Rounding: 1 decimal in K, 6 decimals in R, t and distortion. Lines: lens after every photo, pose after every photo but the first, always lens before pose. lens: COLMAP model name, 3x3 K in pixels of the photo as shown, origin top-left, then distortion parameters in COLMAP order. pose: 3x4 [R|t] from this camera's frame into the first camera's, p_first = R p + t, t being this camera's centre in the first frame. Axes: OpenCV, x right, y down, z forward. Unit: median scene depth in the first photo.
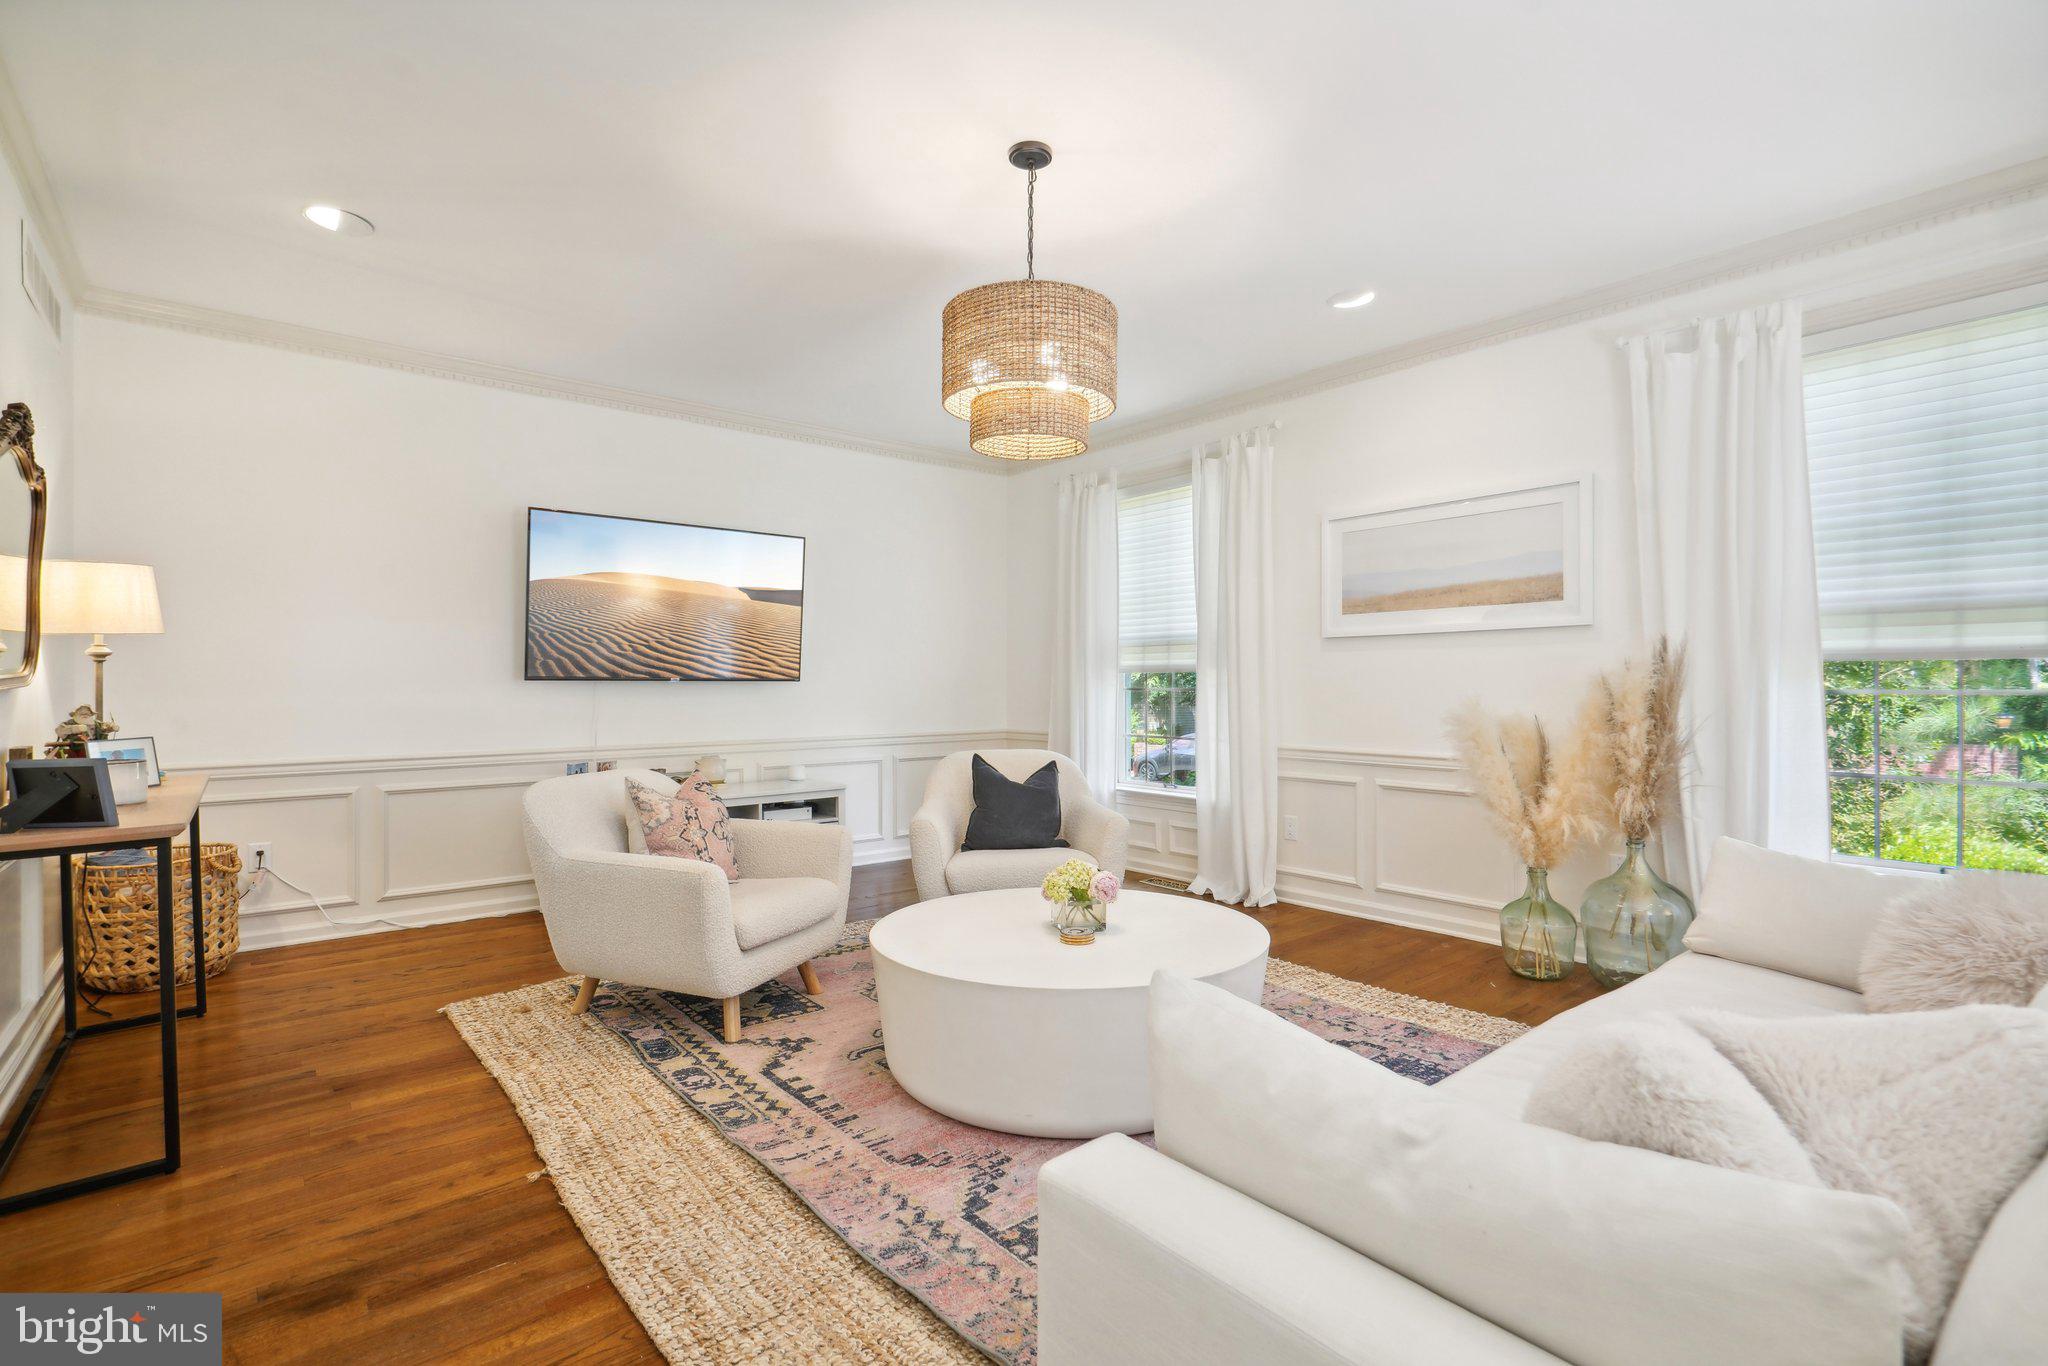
lens RADIAL K [[928.6, 0, 1021.5], [0, 928.6, 667.0], [0, 0, 1]] dist [-0.003921, 0.001505]
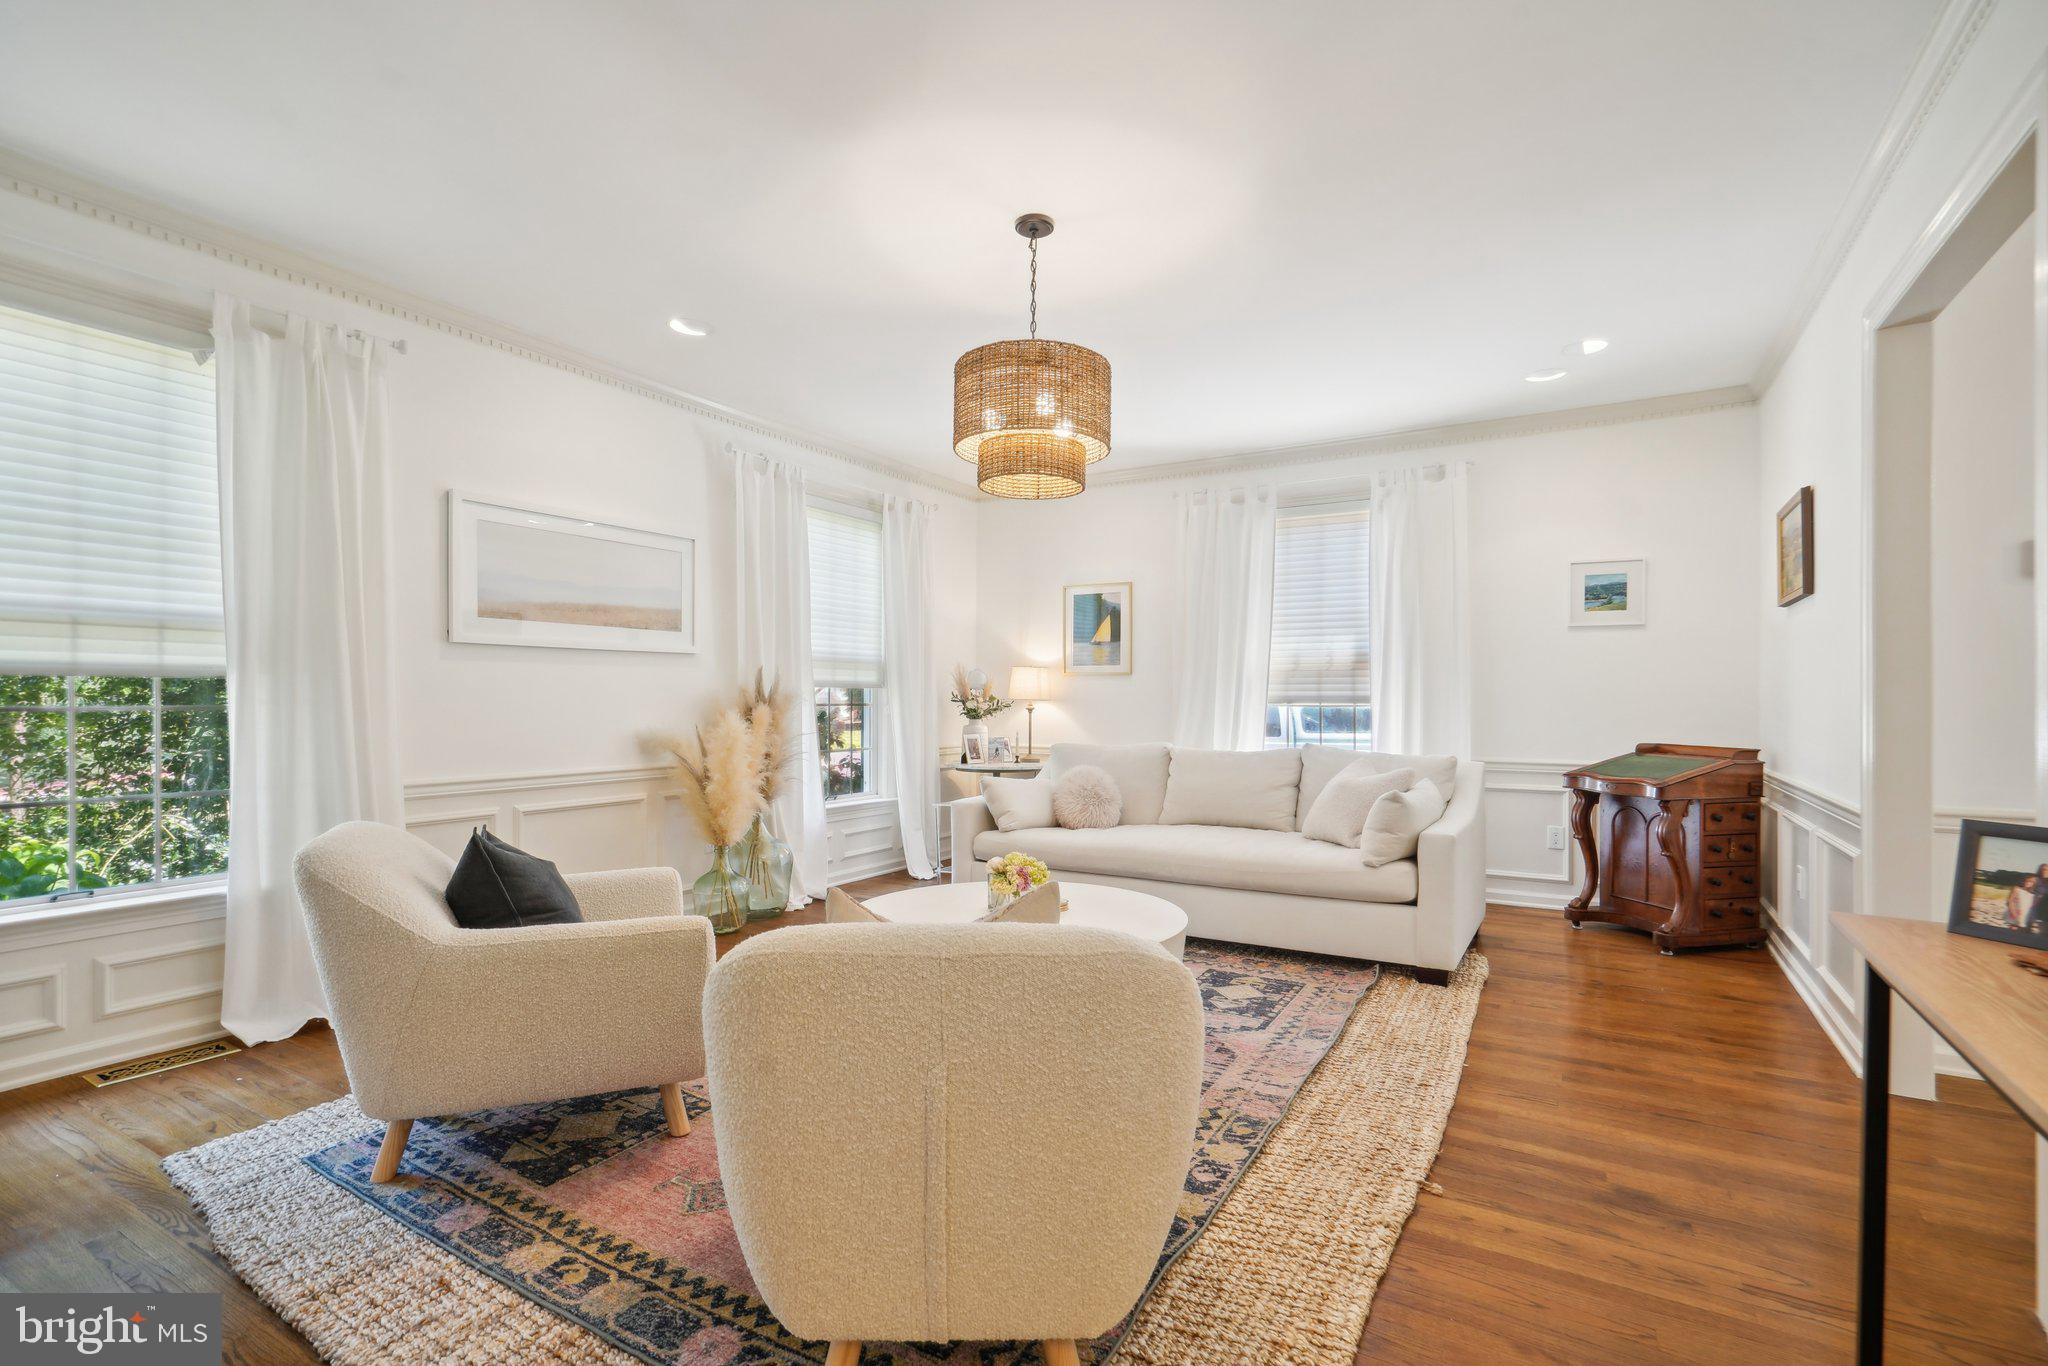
lens RADIAL K [[928.6, 0, 1019.3], [0, 928.6, 697.0], [0, 0, 1]] dist [-0.003921, 0.001505]
pose [[-0.311712, -0.000927, 0.950176, -0.857287], [-0.016869, 0.999847, -0.004559, 0.015056], [-0.950027, -0.017449, -0.311680, 1.119635]]
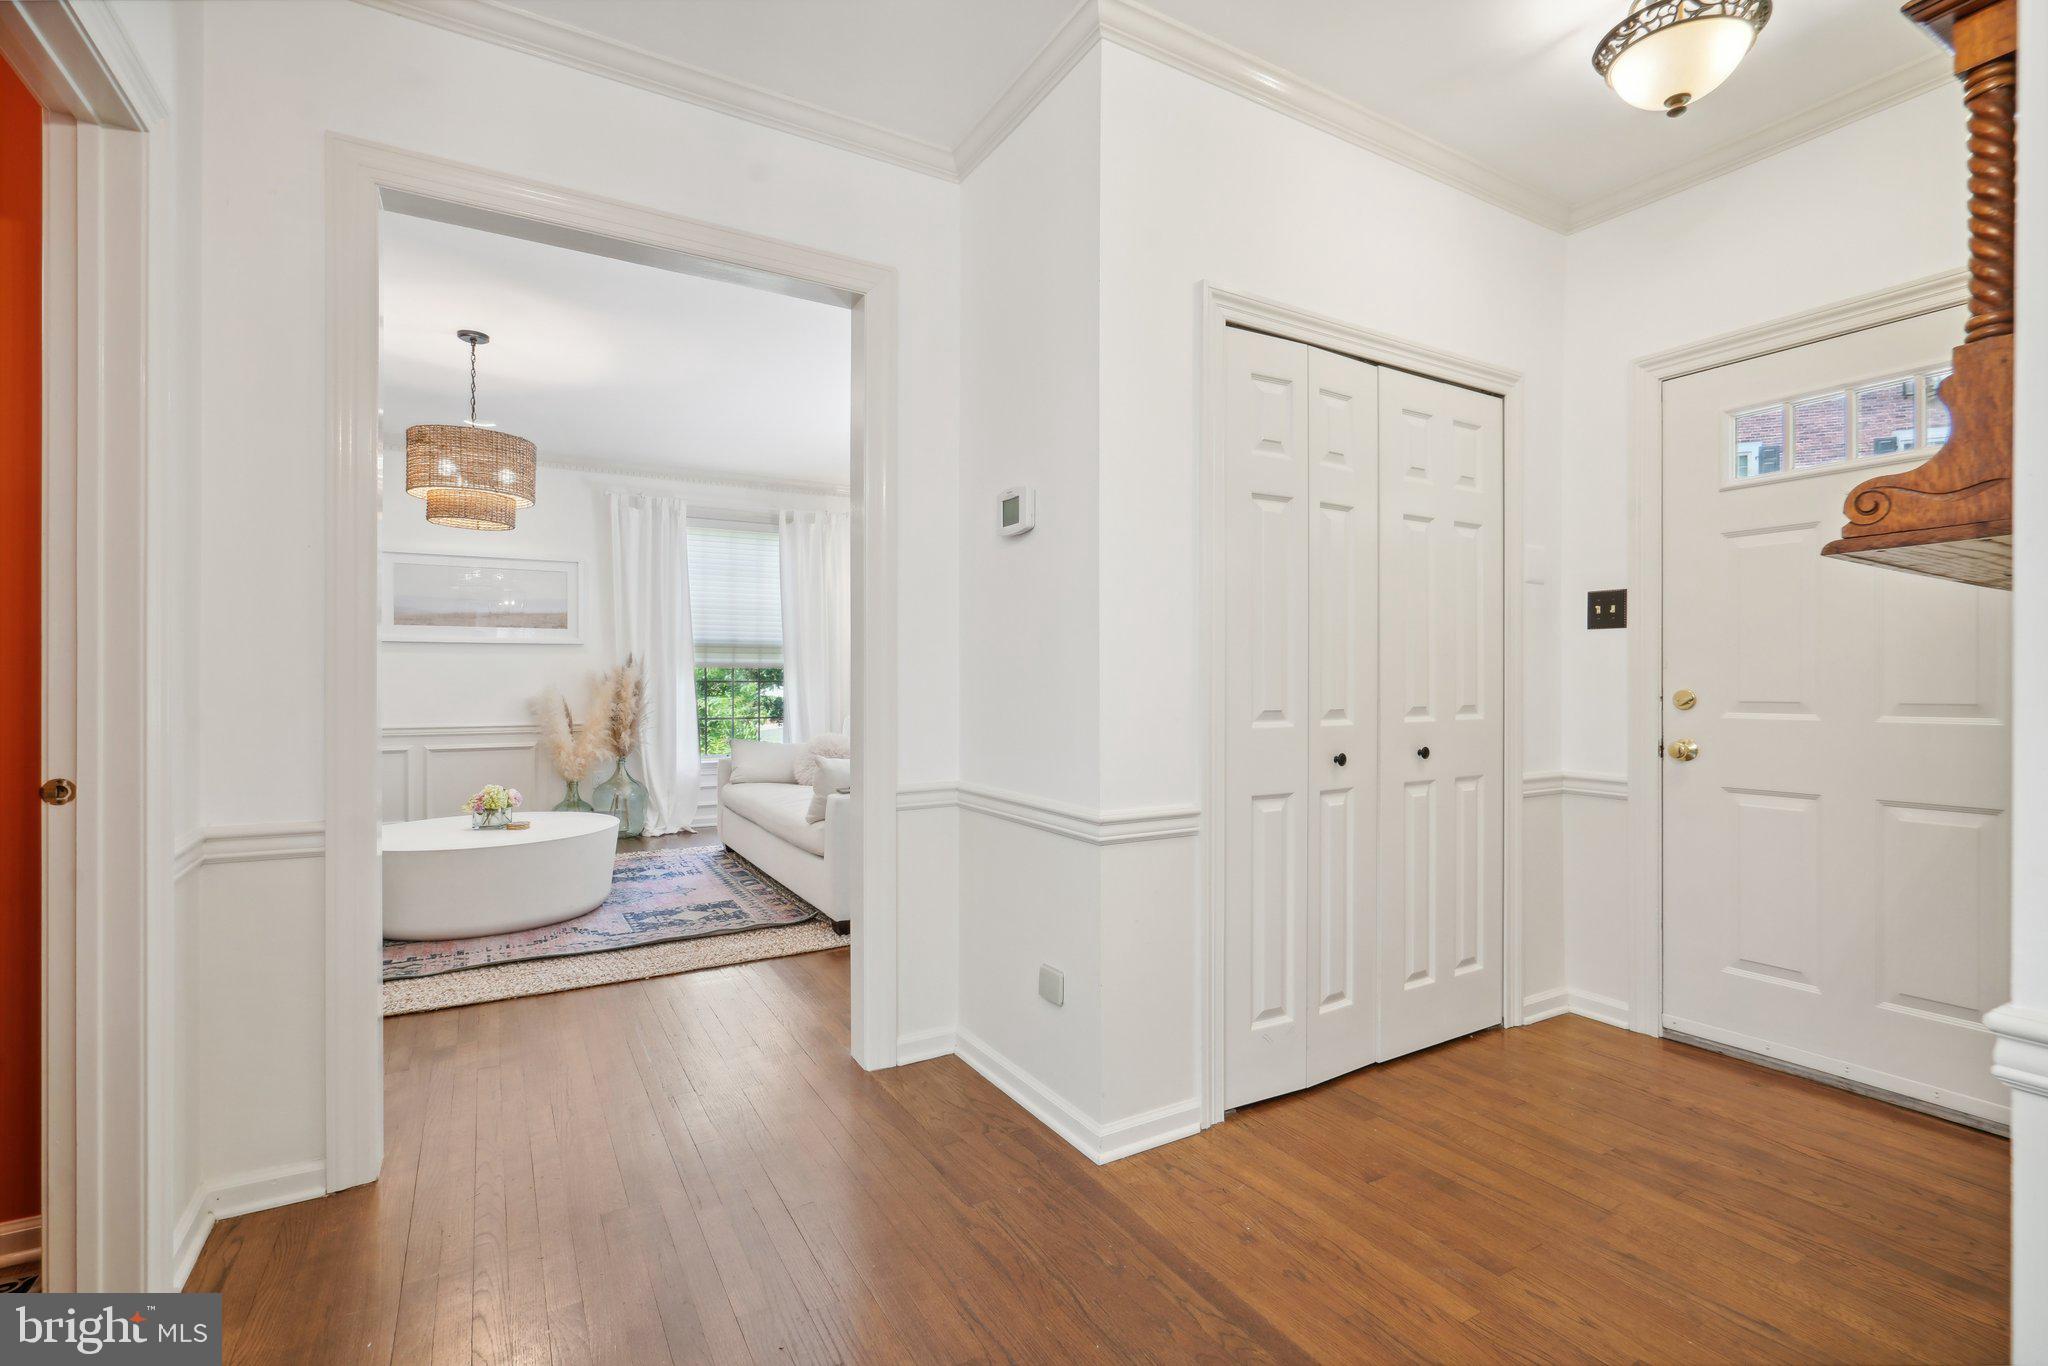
lens RADIAL K [[928.6, 0, 1011.9], [0, 928.6, 684.3], [0, 0, 1]] dist [-0.003921, 0.001505]
pose [[0.173412, -0.006199, 0.984830, -1.135930], [-0.018355, 0.999786, 0.009526, -0.000437], [-0.984678, -0.019729, 0.173261, -0.138753]]
